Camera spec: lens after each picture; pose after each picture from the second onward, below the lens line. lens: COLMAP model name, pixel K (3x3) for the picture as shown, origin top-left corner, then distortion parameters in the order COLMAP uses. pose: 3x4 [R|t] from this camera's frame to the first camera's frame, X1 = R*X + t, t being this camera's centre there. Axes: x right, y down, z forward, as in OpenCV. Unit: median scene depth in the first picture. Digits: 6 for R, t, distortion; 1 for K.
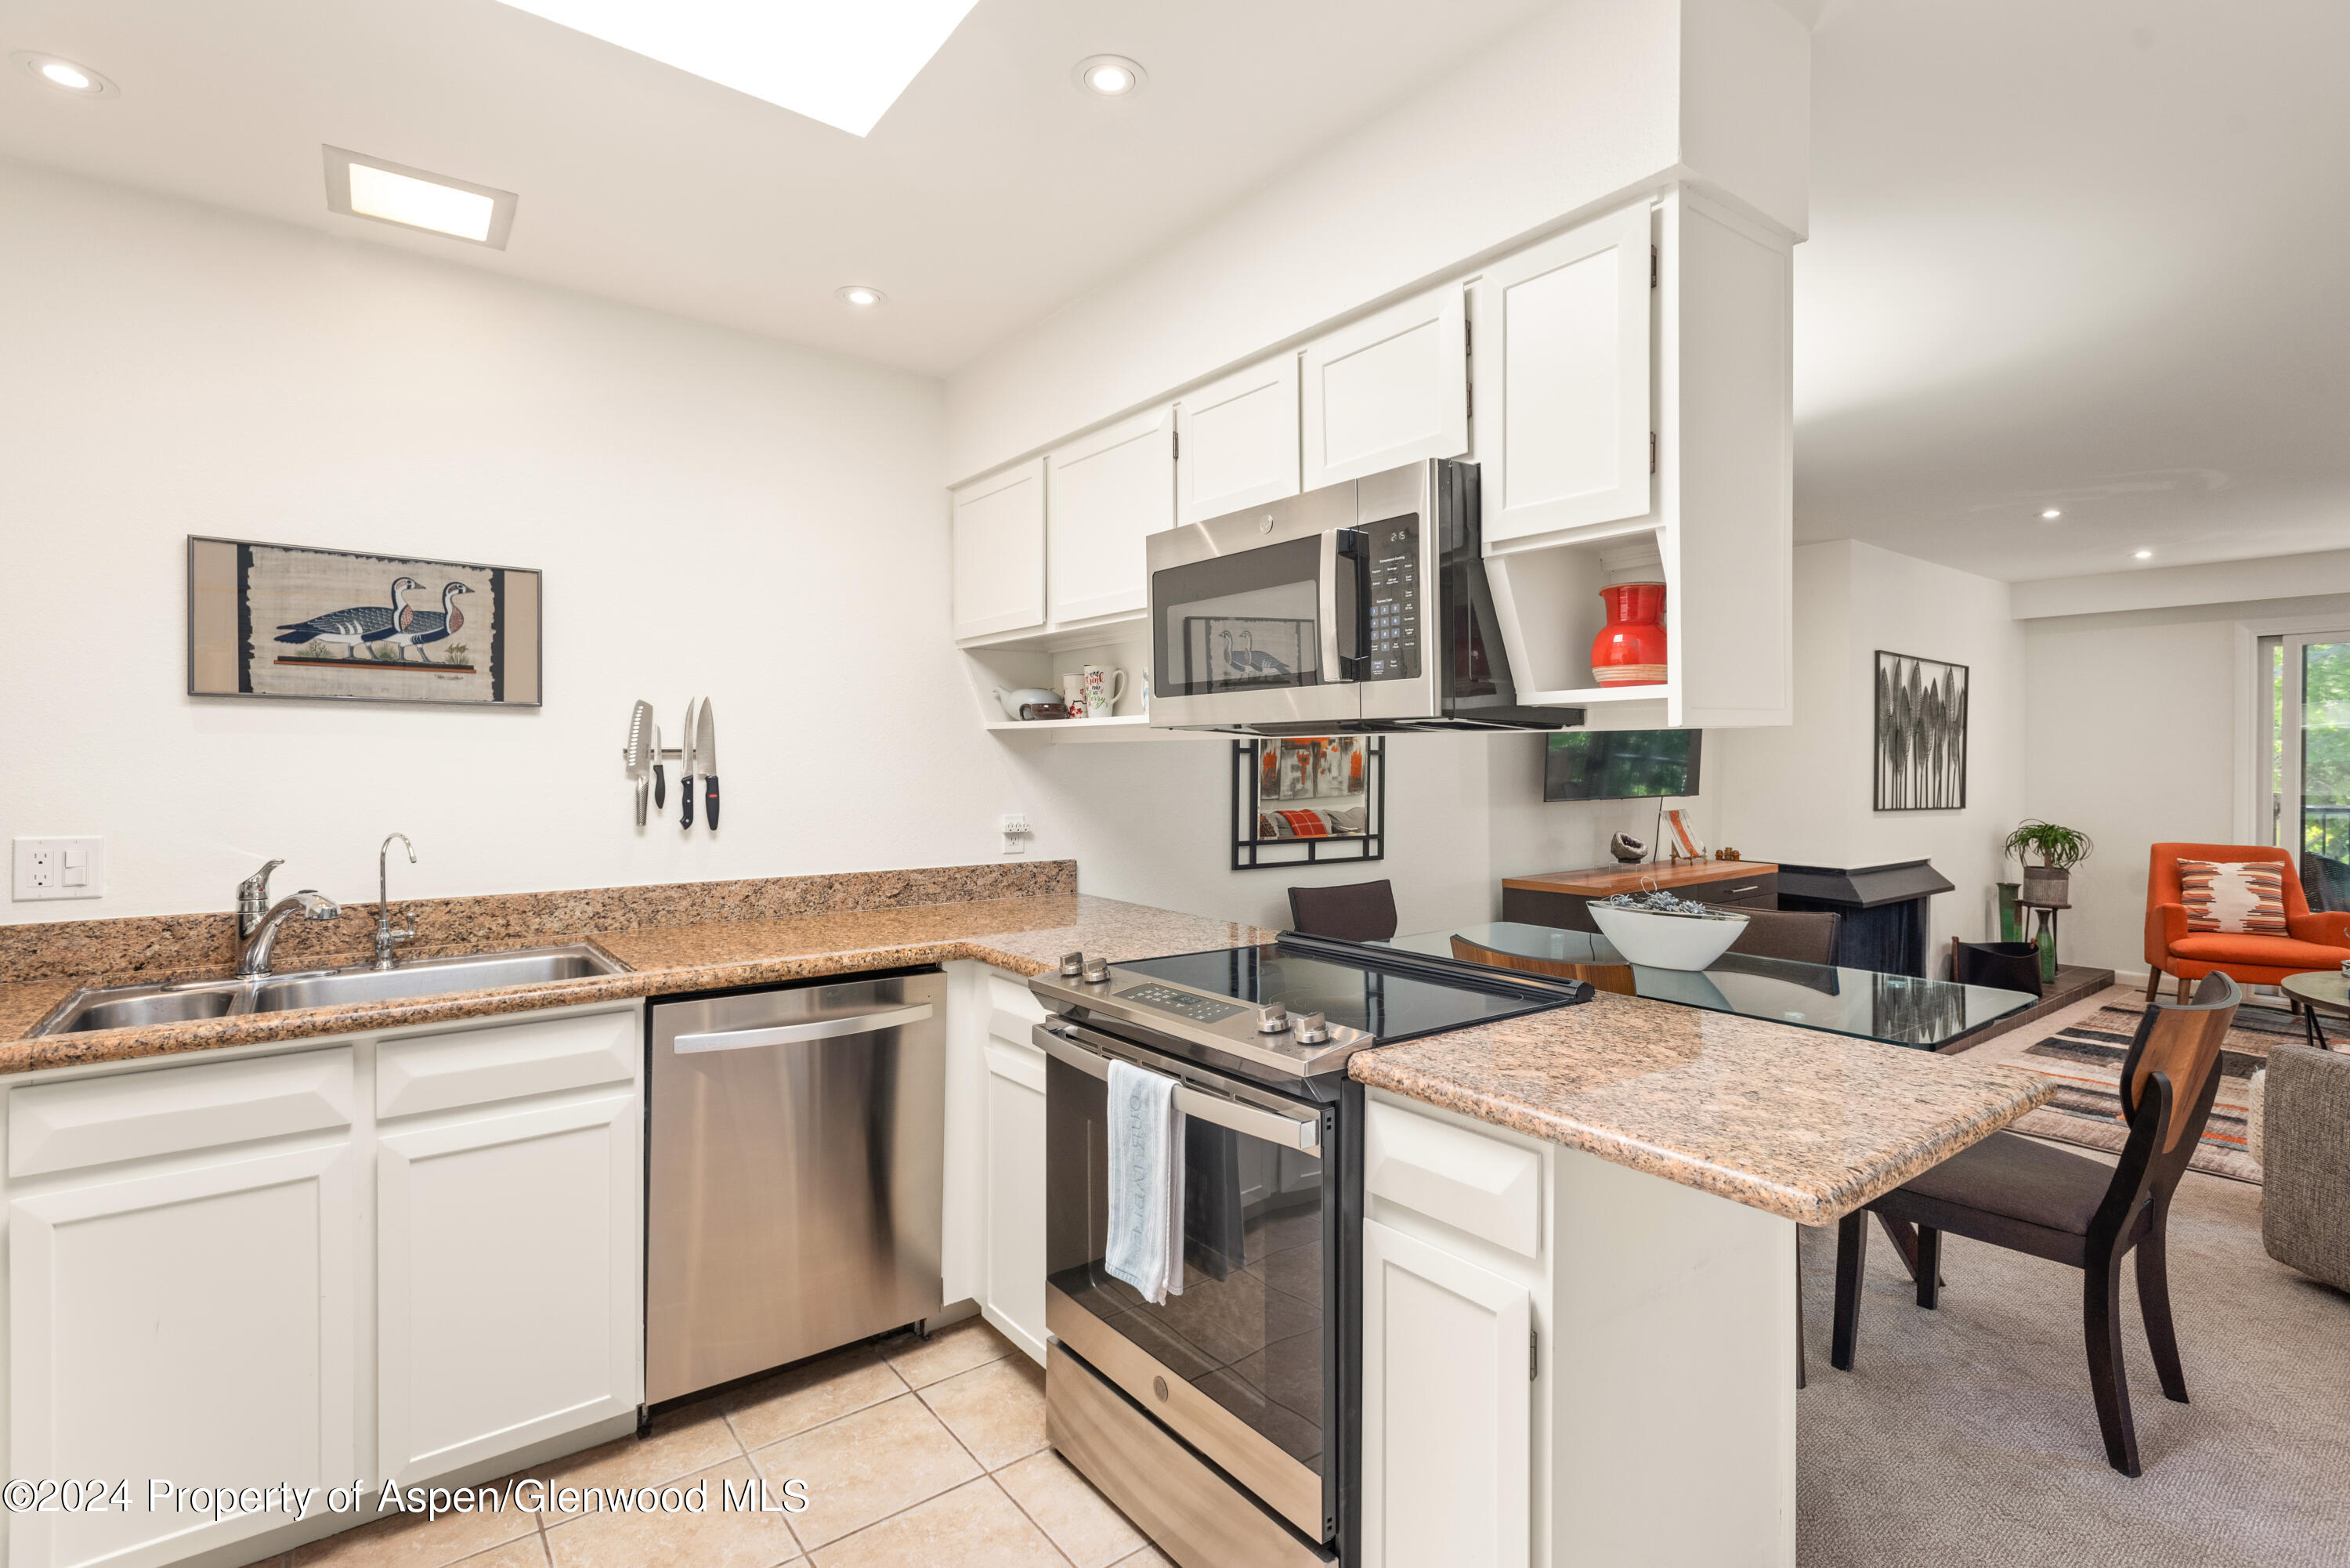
lens RADIAL K [[1098.7, 0, 1178.8], [0, 1098.7, 771.4], [0, 0, 1]] dist [-0.000026, -0.001192]
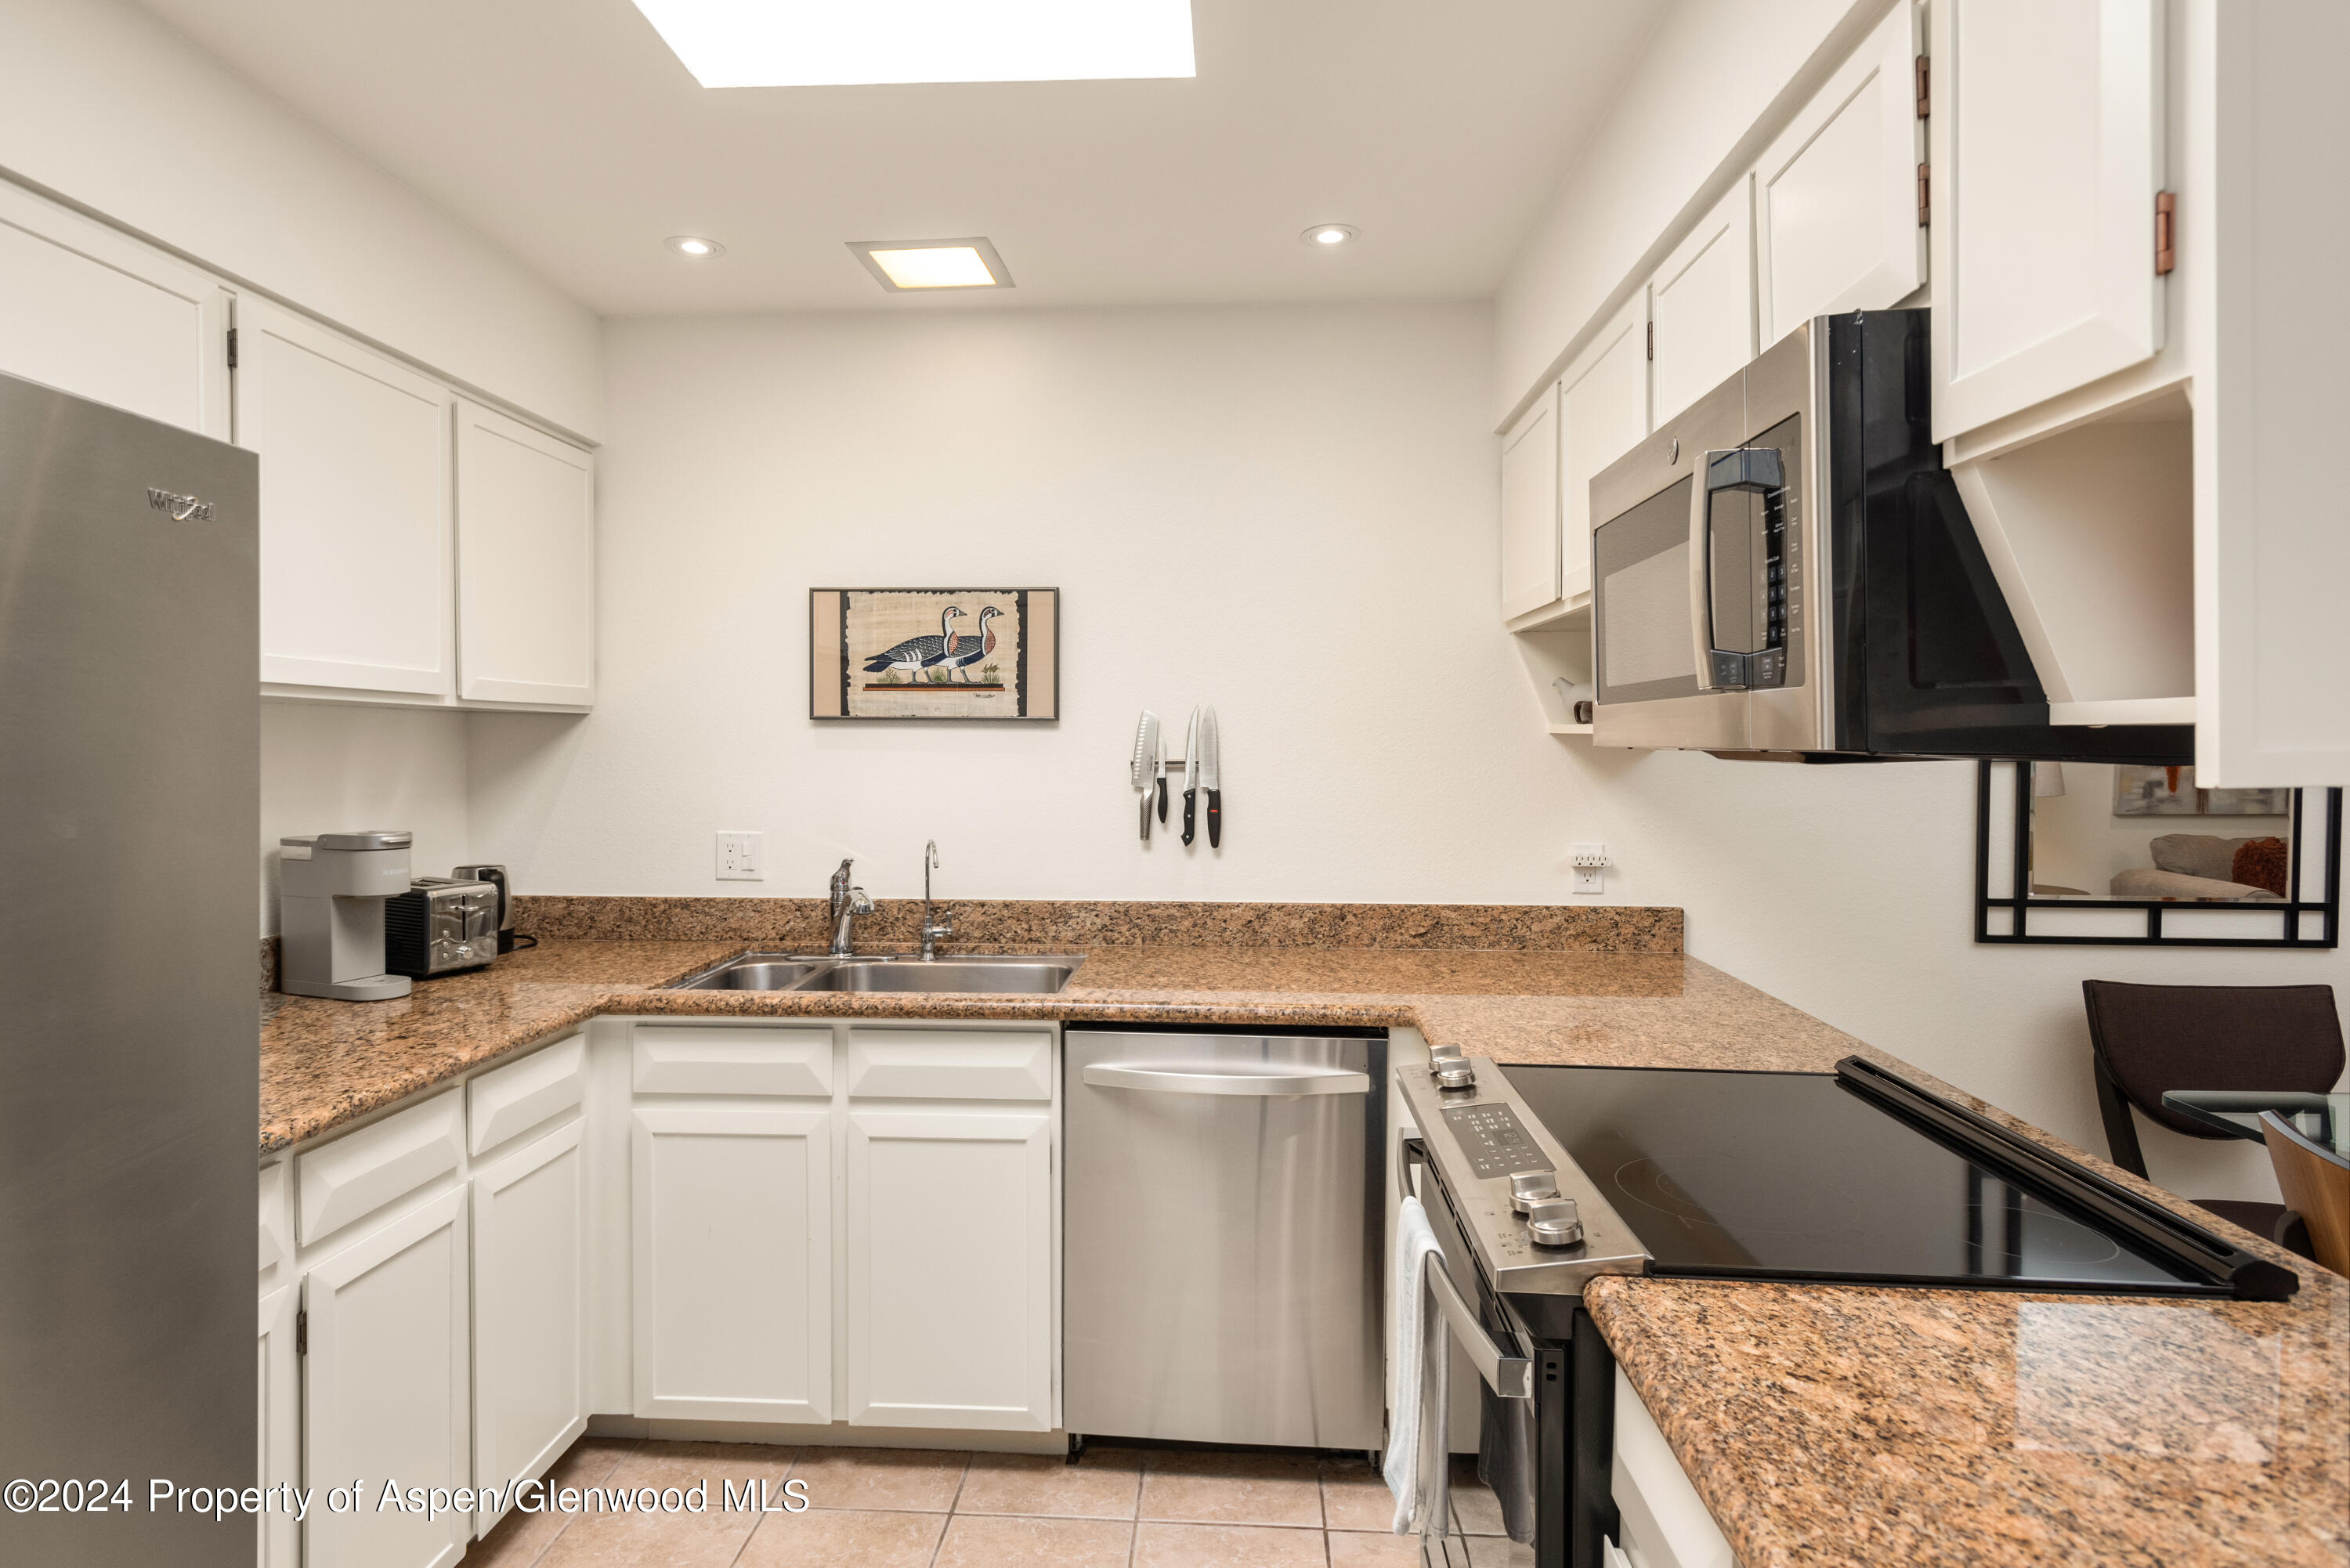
lens RADIAL K [[1299.4, 0, 1160.6], [0, 1299.4, 761.3], [0, 0, 1]] dist [0.002873, -0.002326]
pose [[0.740567, 0.010771, -0.671896, 0.348879], [-0.003769, 0.999922, 0.011875, -0.040242], [0.671971, -0.006262, 0.740551, 0.187689]]
